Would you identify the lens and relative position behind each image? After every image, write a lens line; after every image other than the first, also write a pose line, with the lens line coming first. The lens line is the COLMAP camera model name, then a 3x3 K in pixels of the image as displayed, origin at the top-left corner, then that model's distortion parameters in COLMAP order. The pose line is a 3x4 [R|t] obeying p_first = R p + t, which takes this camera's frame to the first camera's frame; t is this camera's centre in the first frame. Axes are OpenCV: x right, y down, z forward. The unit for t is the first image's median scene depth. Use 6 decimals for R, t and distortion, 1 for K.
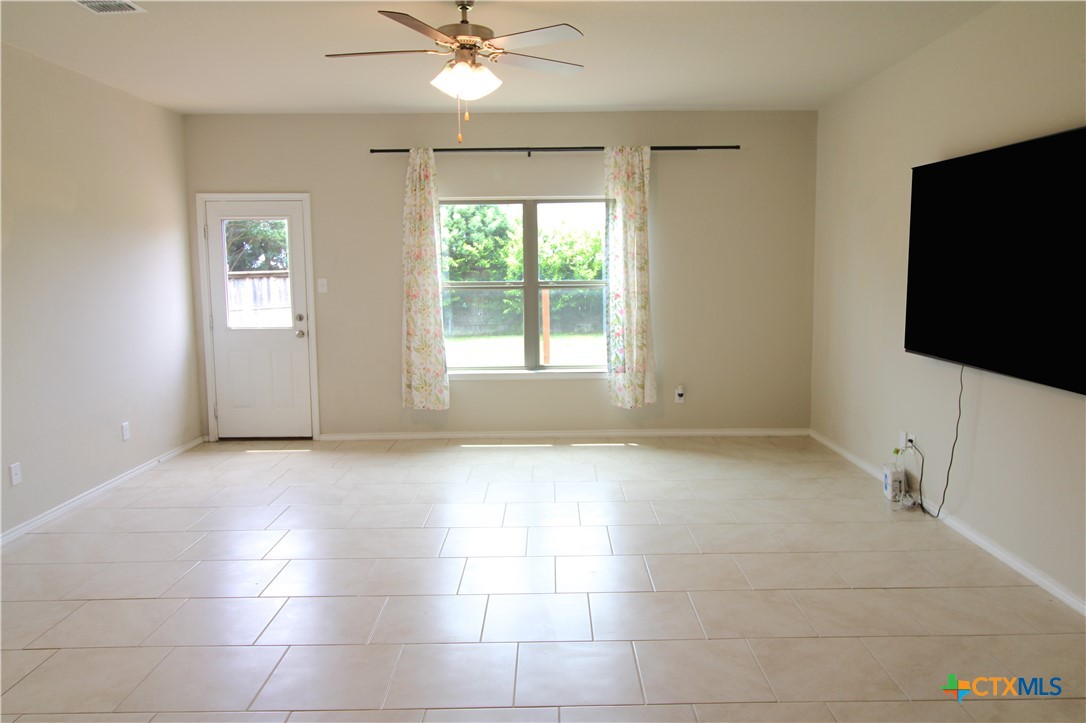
lens RADIAL K [[758.2, 0, 549.0], [0, 758.2, 358.0], [0, 0, 1]] dist [0.004112, -0.000213]
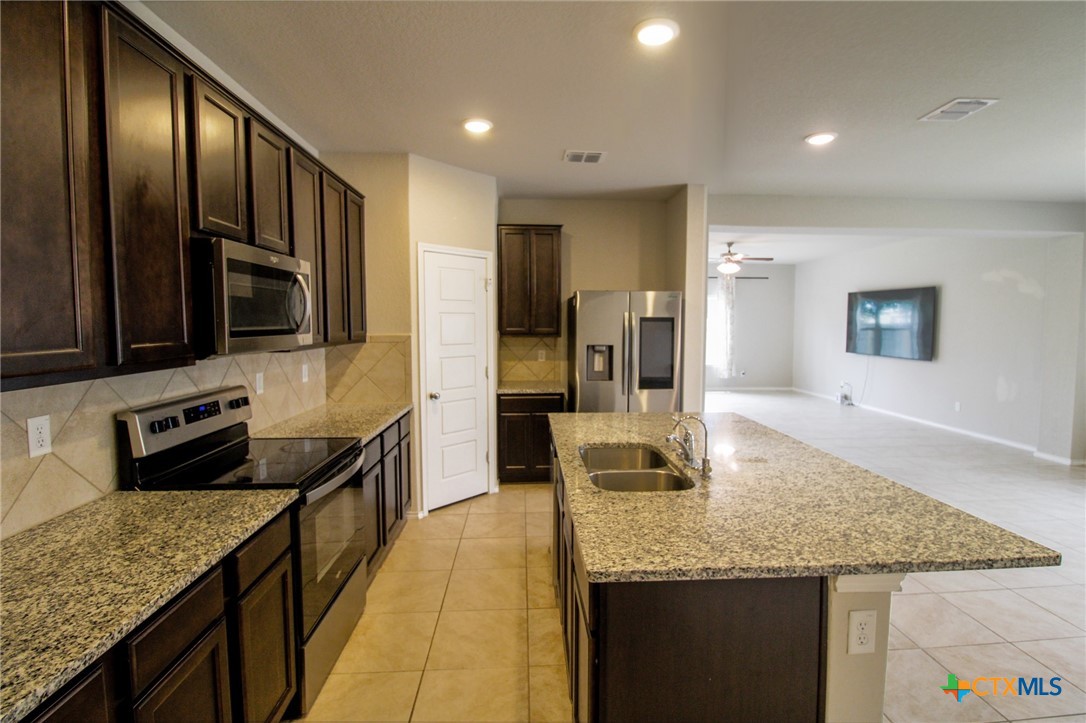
lens RADIAL K [[517.0, 0, 545.3], [0, 517.0, 355.4], [0, 0, 1]] dist [0.000947, -0.000012]
pose [[0.998798, 0.010534, 0.047872, -0.582981], [-0.008035, 0.998611, -0.052080, 0.084795], [-0.048354, 0.051633, 0.997495, -0.703329]]
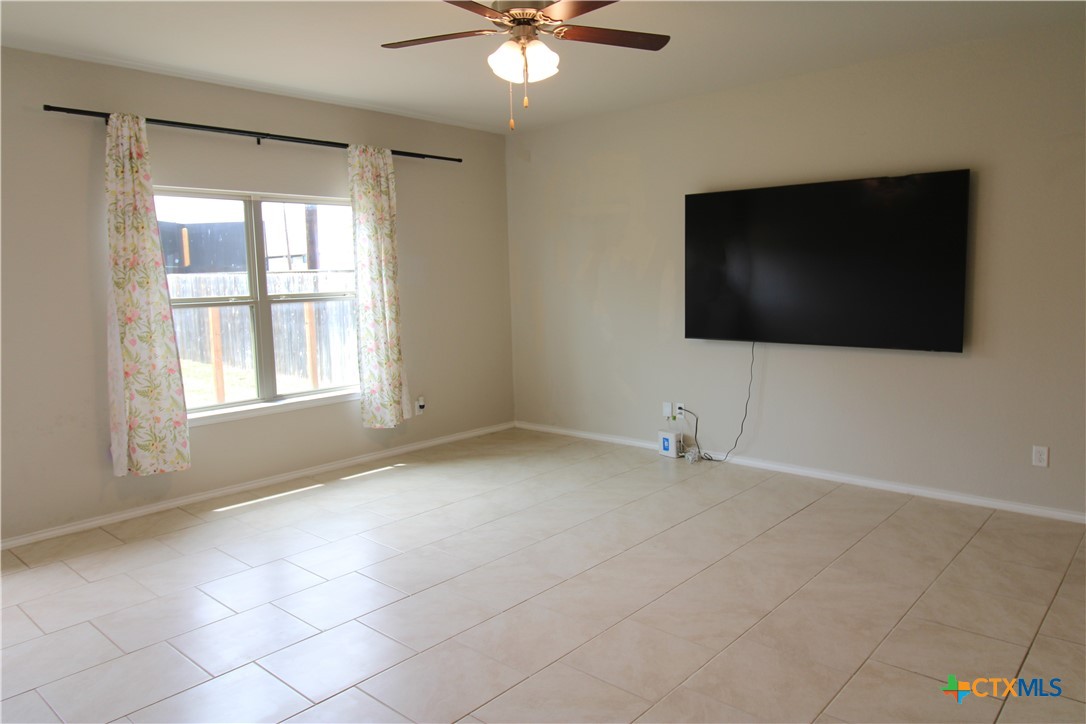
lens RADIAL K [[745.1, 0, 543.2], [0, 745.1, 355.5], [0, 0, 1]] dist [0.001363, -0.001002]
pose [[0.666158, -0.086437, 0.740785, -0.441278], [0.102616, 0.994437, 0.023756, -0.024244], [-0.738718, 0.060191, 0.671322, 0.240084]]
